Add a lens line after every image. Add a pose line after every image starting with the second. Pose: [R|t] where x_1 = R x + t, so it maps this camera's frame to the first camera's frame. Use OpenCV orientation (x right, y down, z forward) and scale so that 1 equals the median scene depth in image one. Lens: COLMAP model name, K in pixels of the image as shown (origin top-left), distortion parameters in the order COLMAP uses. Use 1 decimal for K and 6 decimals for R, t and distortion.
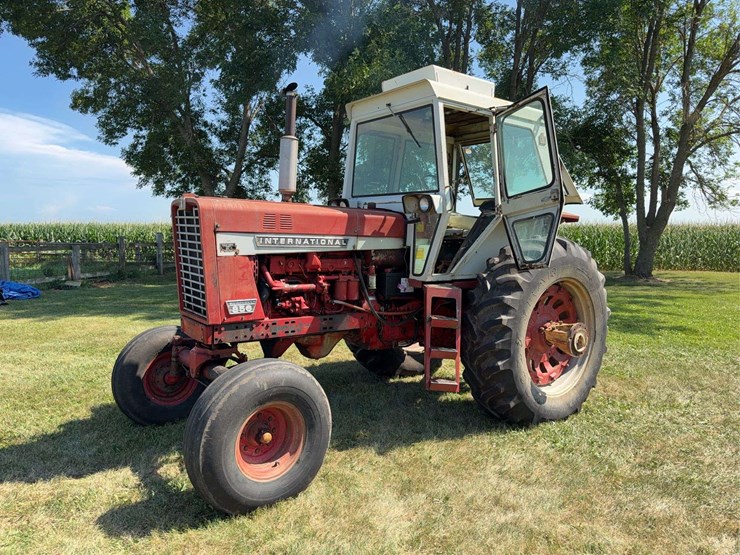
lens RADIAL K [[523.2, 0, 365.6], [0, 523.2, 276.9], [0, 0, 1]] dist [0.062255, -0.082563]
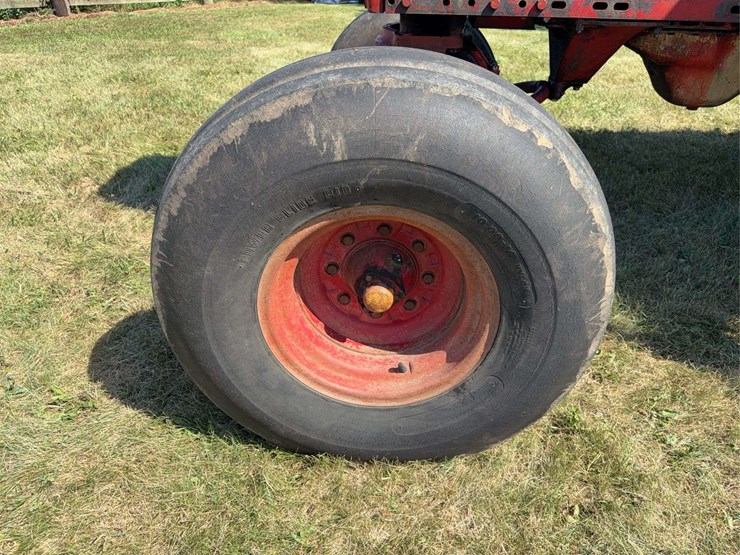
lens RADIAL K [[523.2, 0, 365.6], [0, 523.2, 276.9], [0, 0, 1]] dist [0.062255, -0.082563]
pose [[0.736542, 0.347303, -0.580419, -0.000971], [-0.042826, 0.880334, 0.472417, 0.103087], [0.675035, -0.323098, 0.663277, 0.600638]]
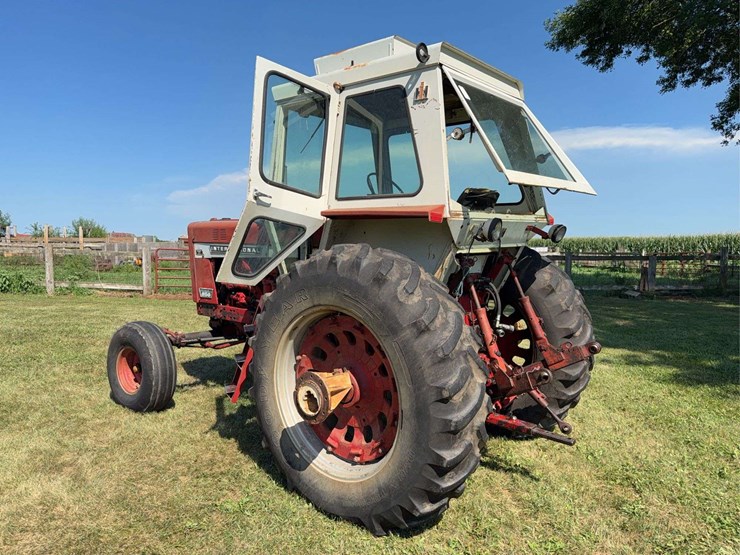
lens RADIAL K [[516.2, 0, 367.2], [0, 516.2, 275.2], [0, 0, 1]] dist [0.066126, -0.075598]
pose [[0.229629, 0.055424, -0.971699, 1.176716], [-0.072988, 0.996547, 0.039594, -0.076841], [0.970538, 0.061830, 0.232881, 1.007562]]
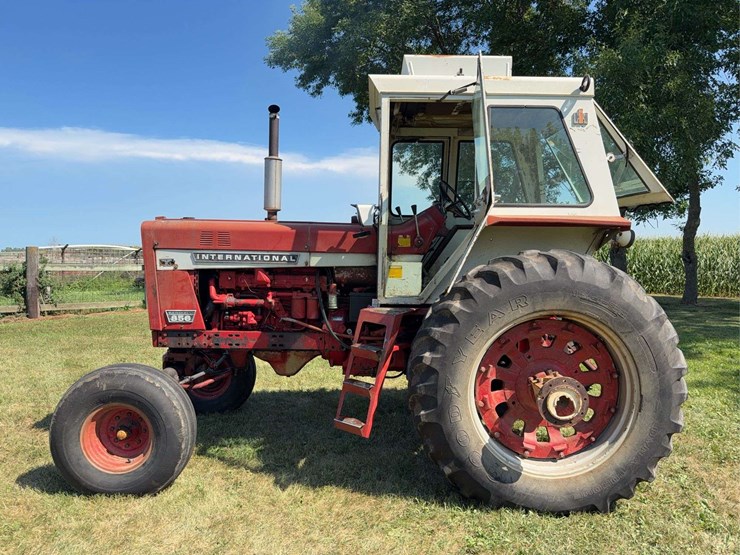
lens RADIAL K [[523.2, 0, 365.6], [0, 523.2, 276.9], [0, 0, 1]] dist [0.062255, -0.082563]
pose [[0.794686, 0.025667, -0.606478, 0.681328], [-0.044317, 0.998893, -0.015797, -0.023623], [0.605401, 0.039431, 0.794943, 0.323504]]
